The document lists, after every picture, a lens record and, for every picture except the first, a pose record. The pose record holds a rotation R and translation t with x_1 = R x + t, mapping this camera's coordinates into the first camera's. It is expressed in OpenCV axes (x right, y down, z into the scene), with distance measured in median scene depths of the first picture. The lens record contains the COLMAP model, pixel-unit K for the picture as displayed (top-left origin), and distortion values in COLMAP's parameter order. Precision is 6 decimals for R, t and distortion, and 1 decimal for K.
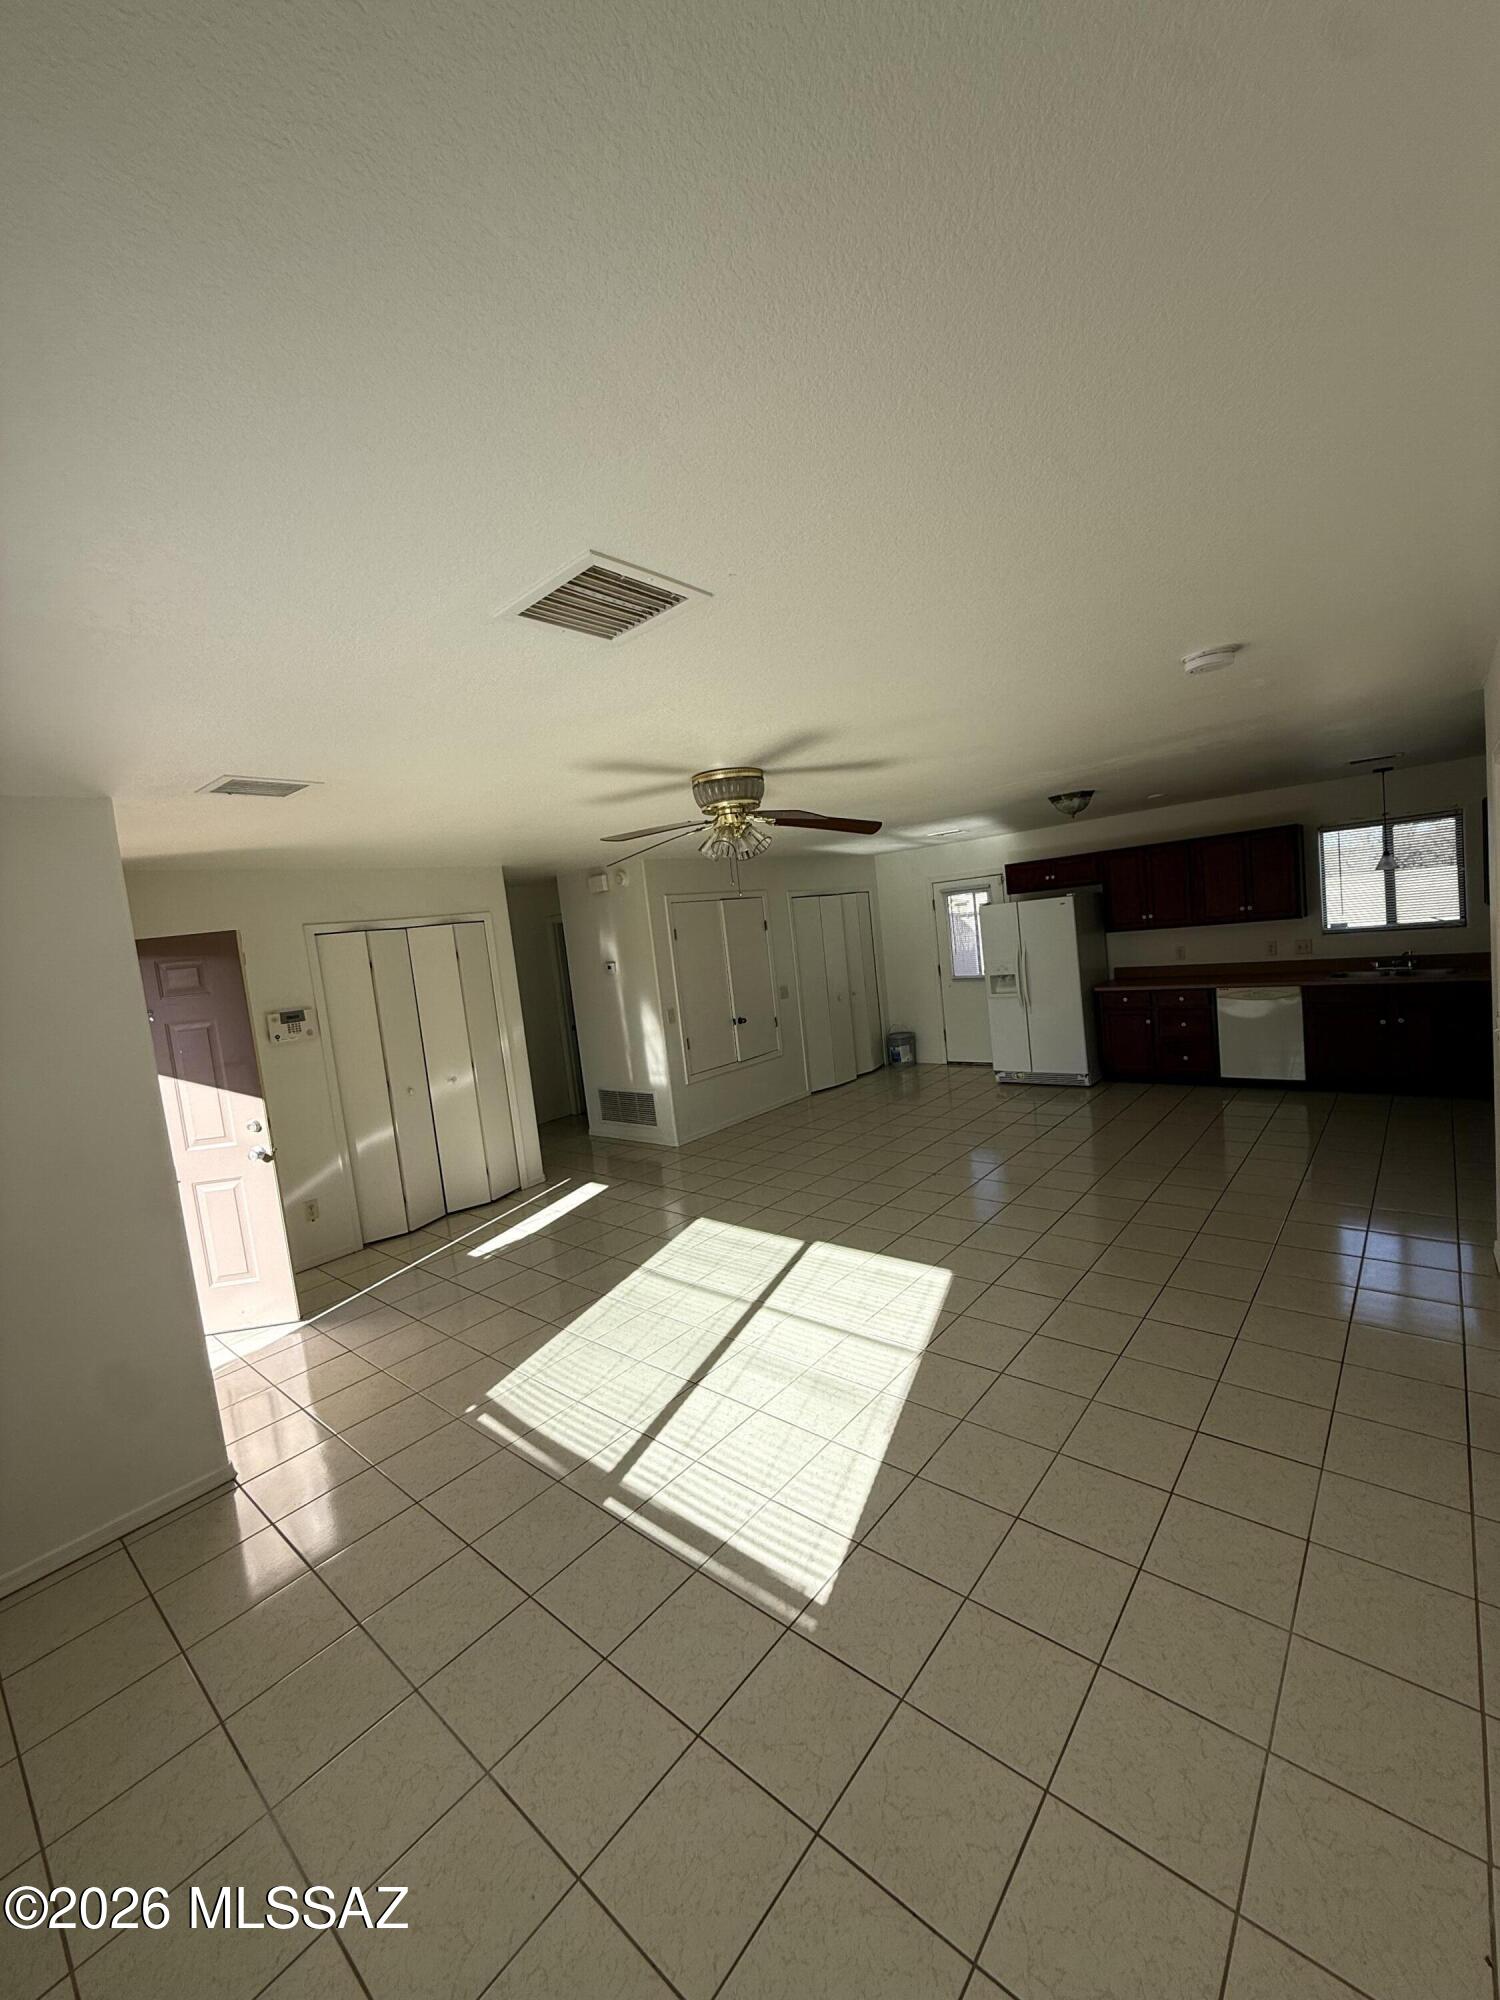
lens RADIAL K [[795.0, 0, 750.4], [0, 795.0, 994.7], [0, 0, 1]] dist [0.003854, 0.000204]
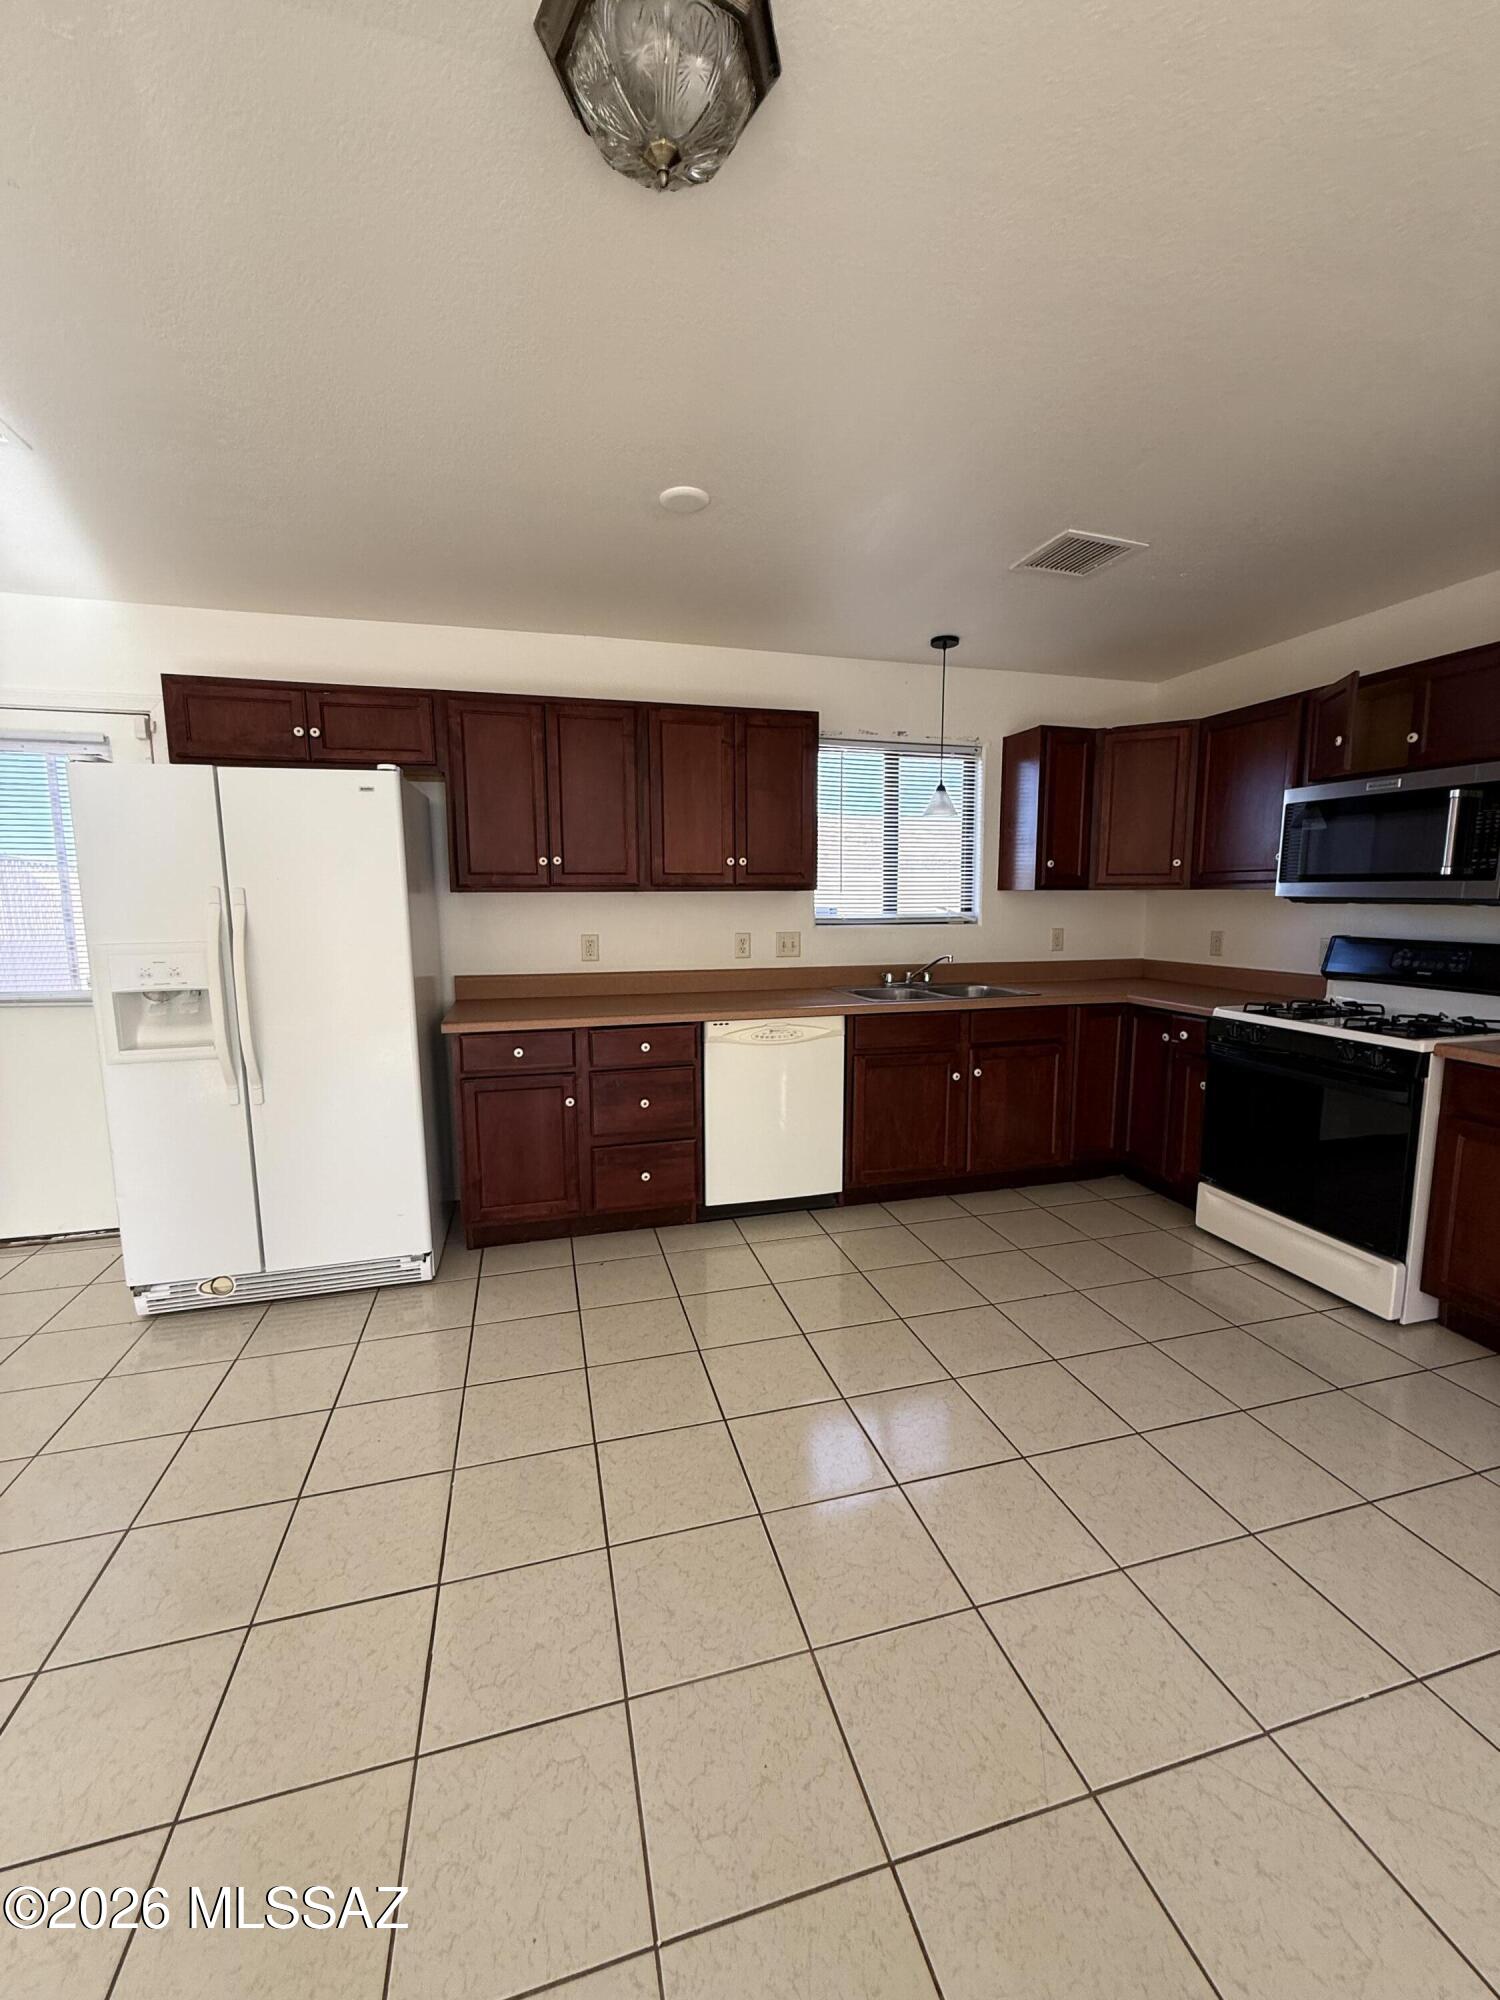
lens RADIAL K [[795.0, 0, 756.7], [0, 795.0, 999.7], [0, 0, 1]] dist [0.003854, 0.000204]
pose [[0.559530, -0.001589, 0.828809, 0.198243], [0.013561, 0.999882, -0.007239, -0.015989], [-0.828699, 0.015289, 0.559485, 0.664413]]
